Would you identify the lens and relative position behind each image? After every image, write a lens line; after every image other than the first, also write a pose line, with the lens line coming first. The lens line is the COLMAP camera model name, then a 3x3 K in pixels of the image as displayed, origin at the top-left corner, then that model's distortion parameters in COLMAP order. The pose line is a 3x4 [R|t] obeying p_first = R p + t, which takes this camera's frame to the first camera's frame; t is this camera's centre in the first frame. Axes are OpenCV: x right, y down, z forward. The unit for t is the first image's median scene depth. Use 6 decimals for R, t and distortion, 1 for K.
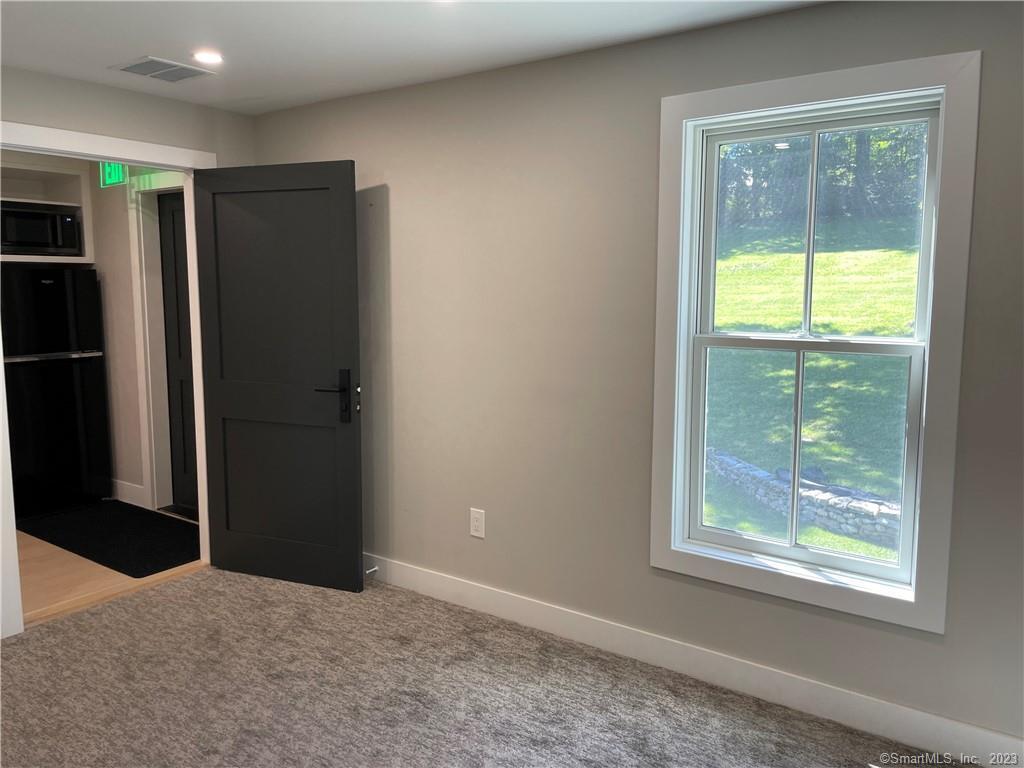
lens RADIAL K [[777.8, 0, 512.3], [0, 777.8, 383.5], [0, 0, 1]] dist [0.058042, -0.070925]
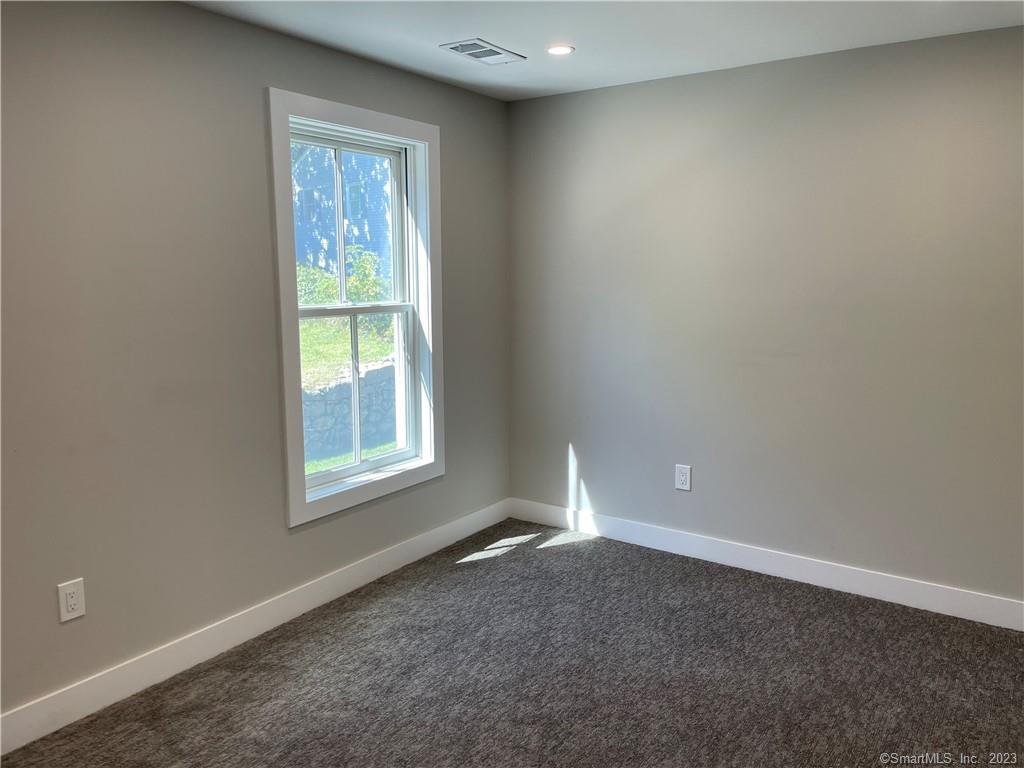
lens RADIAL K [[777.8, 0, 514.2], [0, 777.8, 381.6], [0, 0, 1]] dist [0.058042, -0.070925]
pose [[-0.023074, -0.148039, 0.988712, -0.925647], [0.131514, 0.979932, 0.149794, -0.089844], [-0.991046, 0.133486, -0.003142, 0.719840]]
